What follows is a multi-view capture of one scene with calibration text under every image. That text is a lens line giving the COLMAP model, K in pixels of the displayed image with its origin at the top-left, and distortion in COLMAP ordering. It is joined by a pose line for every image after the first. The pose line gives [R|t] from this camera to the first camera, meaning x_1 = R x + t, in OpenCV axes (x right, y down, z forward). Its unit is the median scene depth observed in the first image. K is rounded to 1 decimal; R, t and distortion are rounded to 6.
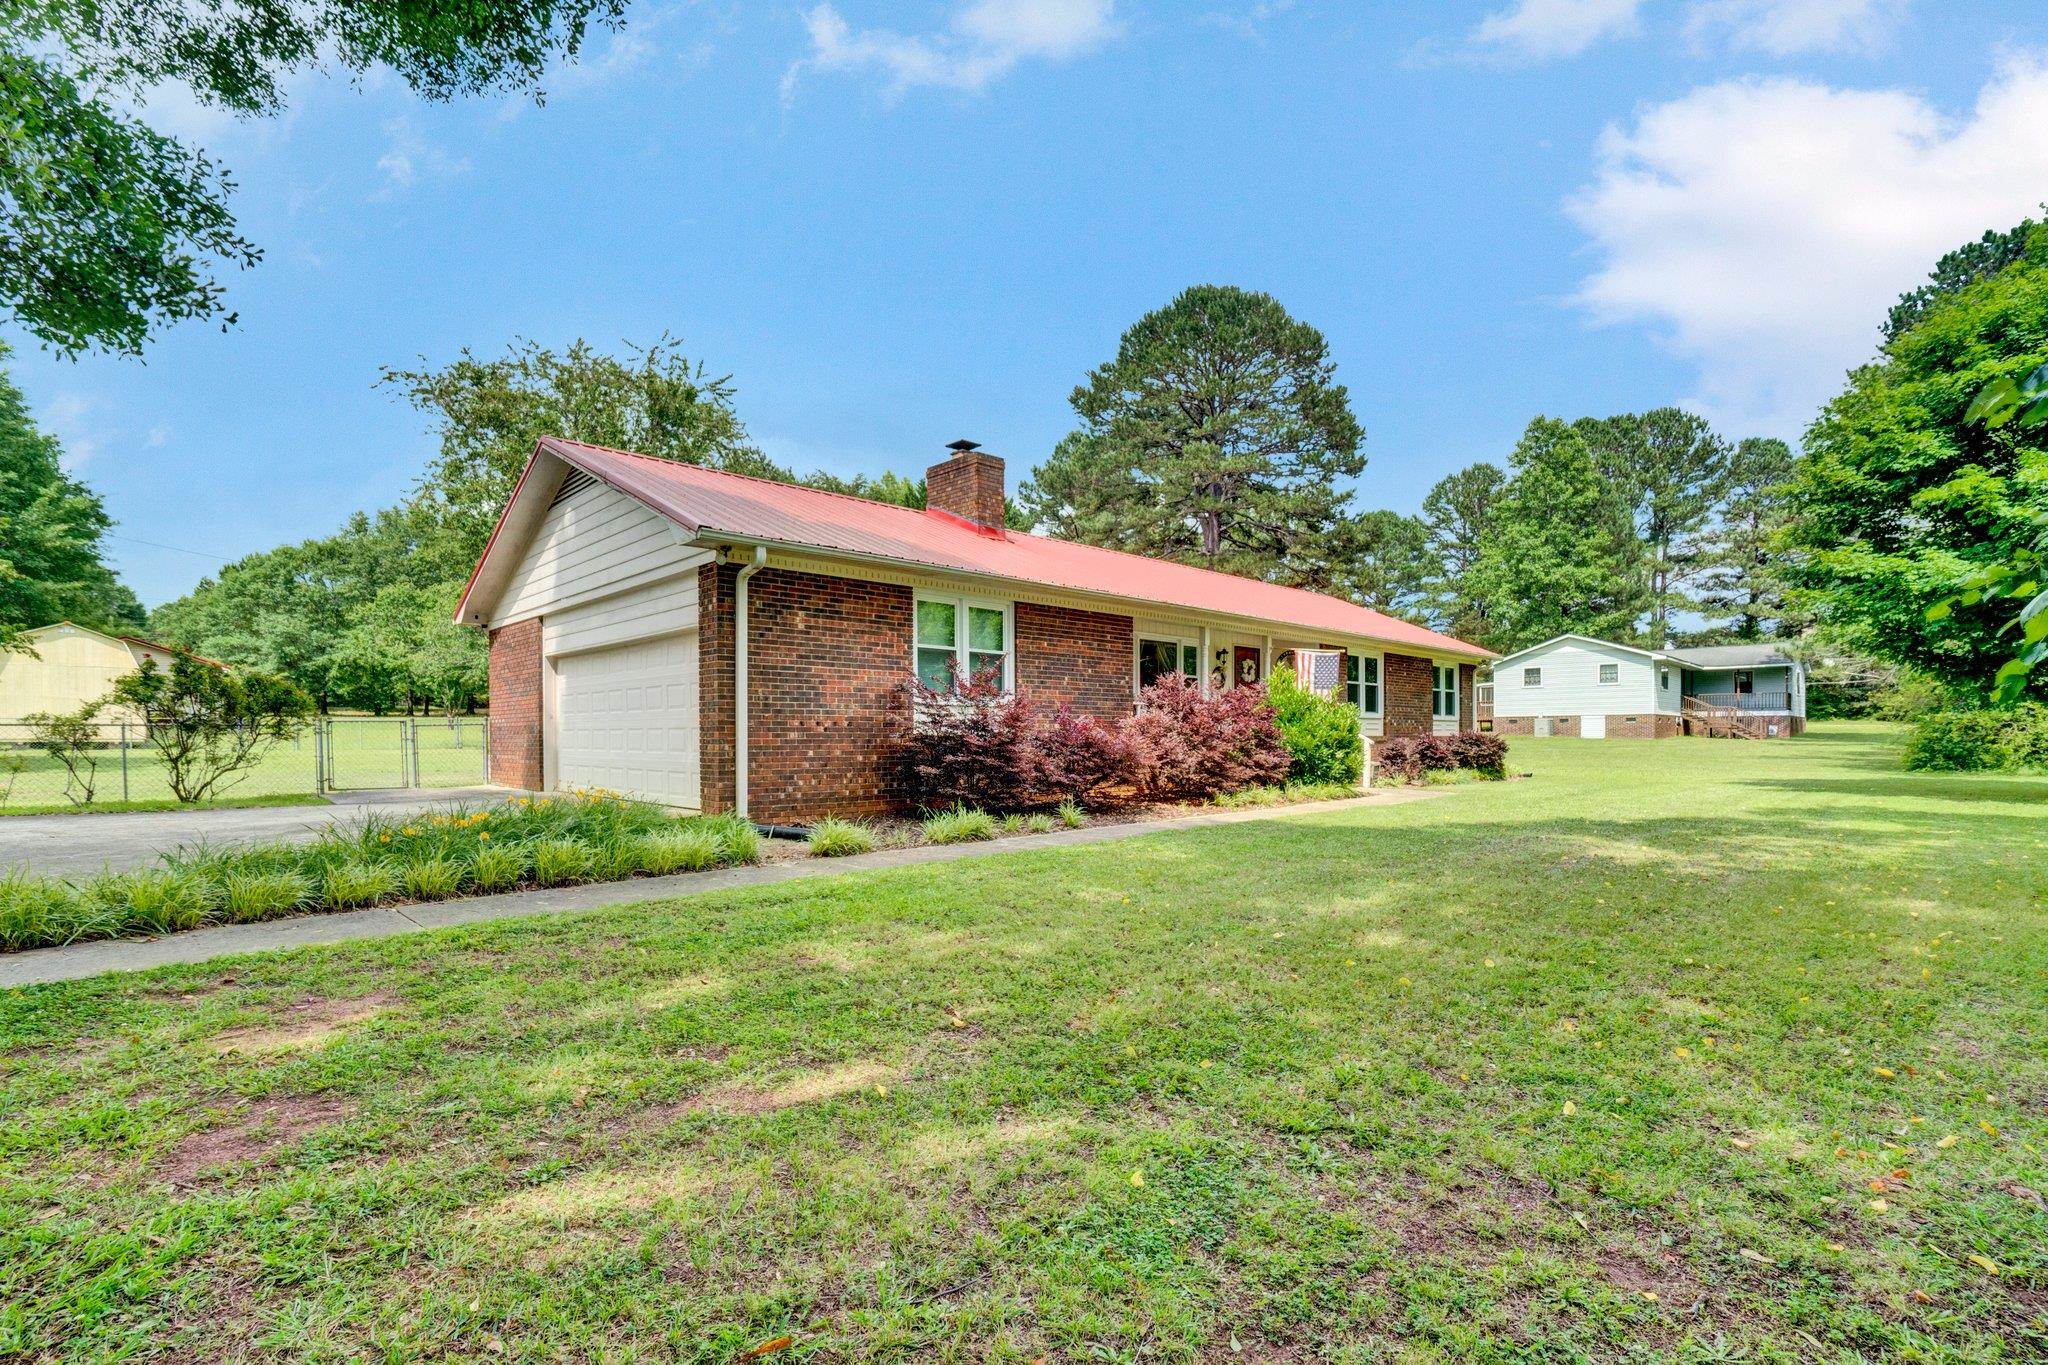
lens RADIAL K [[953.0, 0, 1022.5], [0, 953.0, 733.5], [0, 0, 1]] dist [-0.027013, -0.000043]
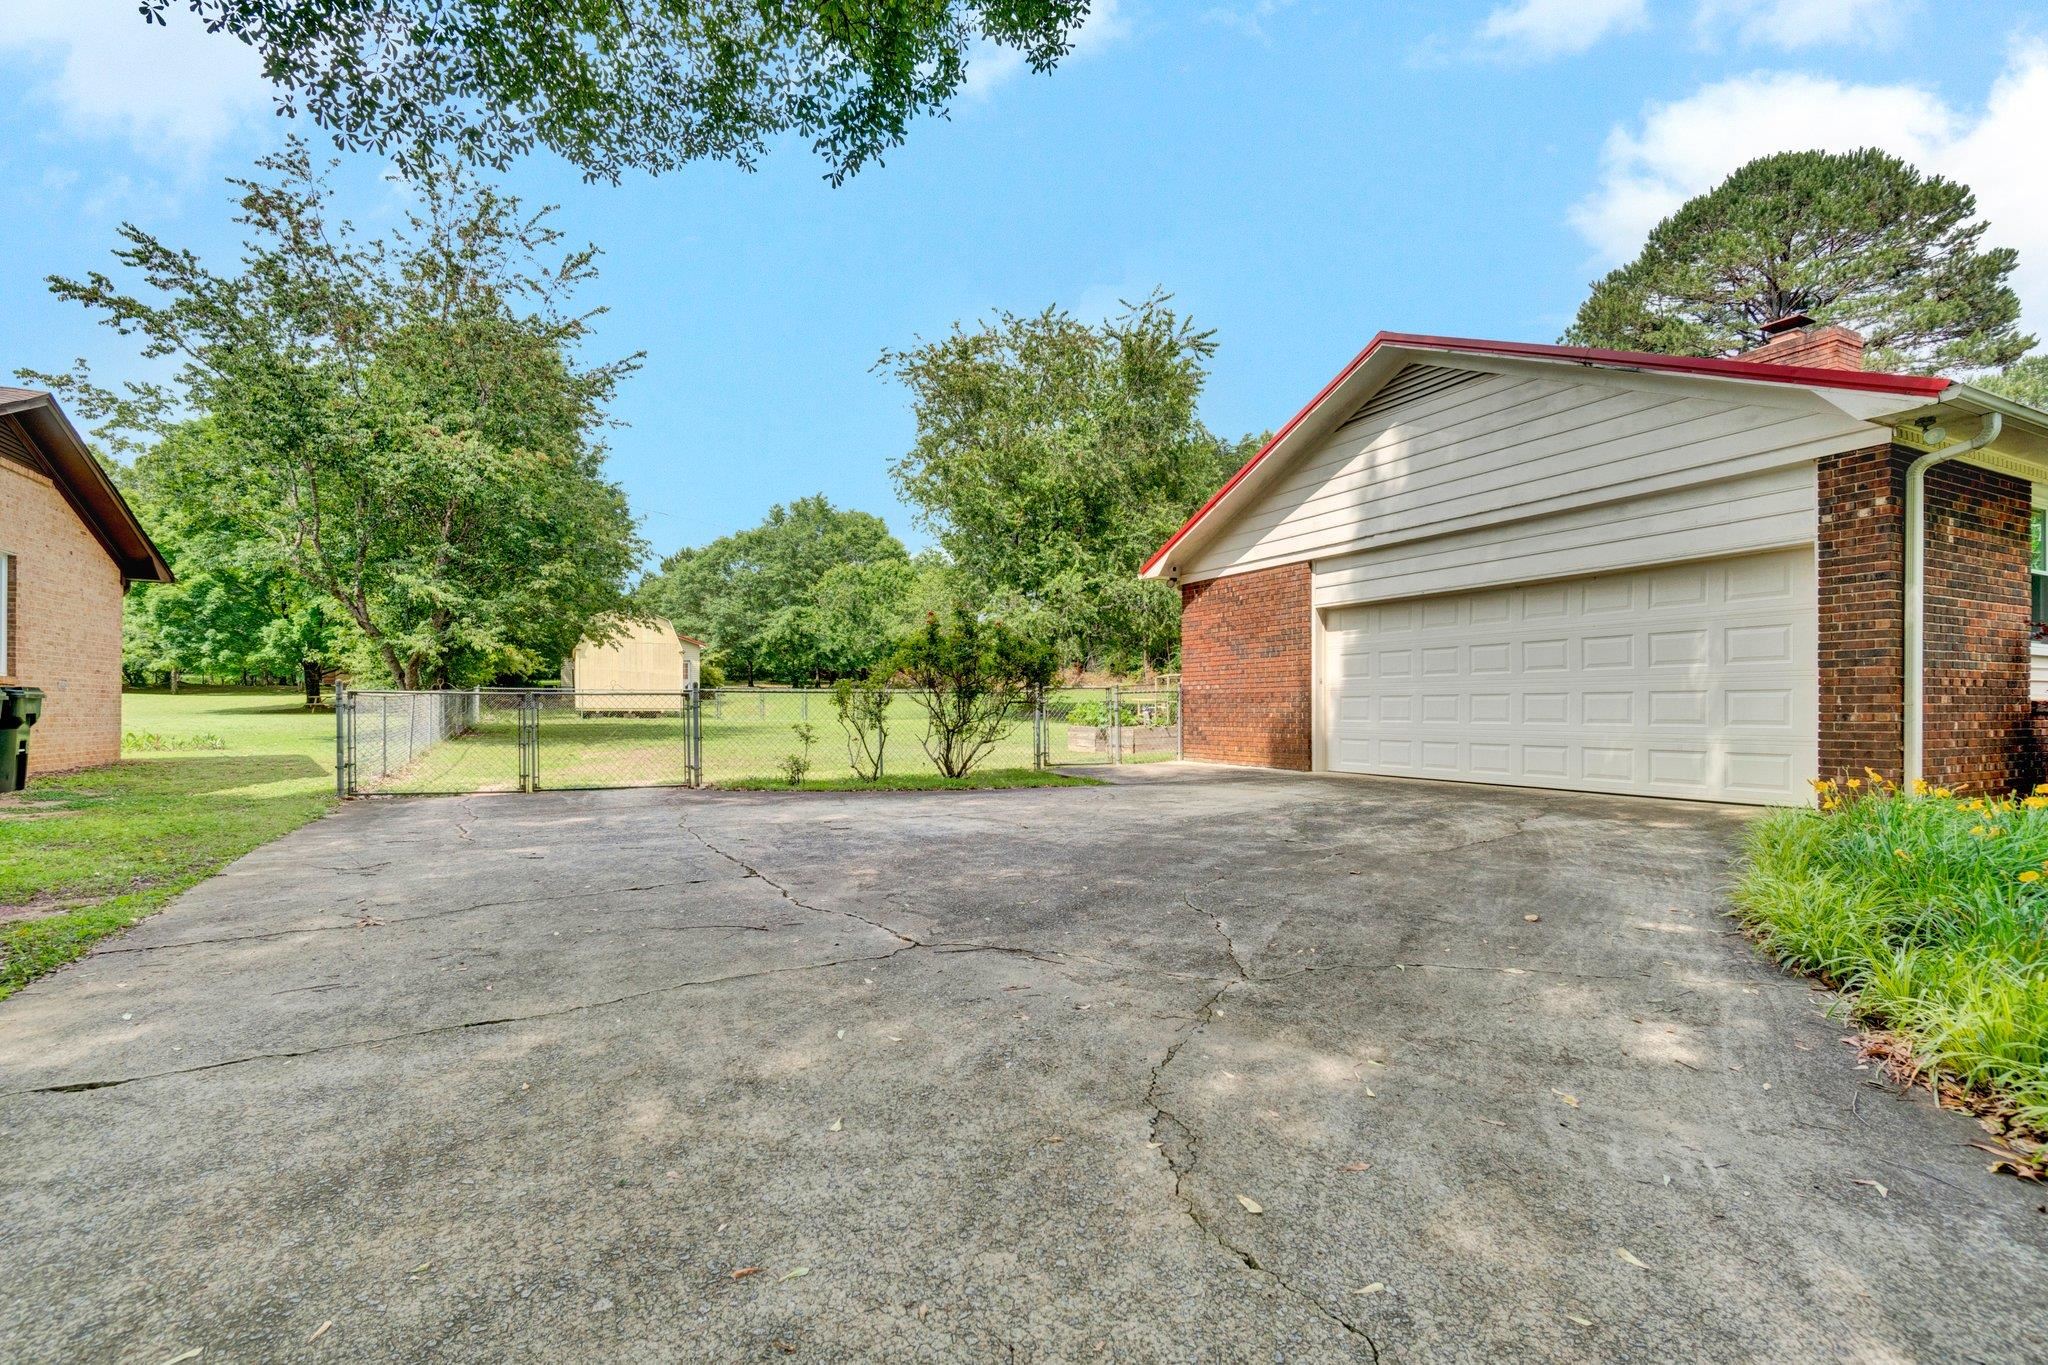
lens RADIAL K [[919.6, 0, 1025.7], [0, 919.6, 705.1], [0, 0, 1]] dist [-0.000547, -0.000092]
pose [[0.961257, -0.000973, -0.275651, -0.208477], [0.001393, 0.999998, 0.001329, 0.001147], [0.275649, -0.001661, 0.961257, 0.056387]]
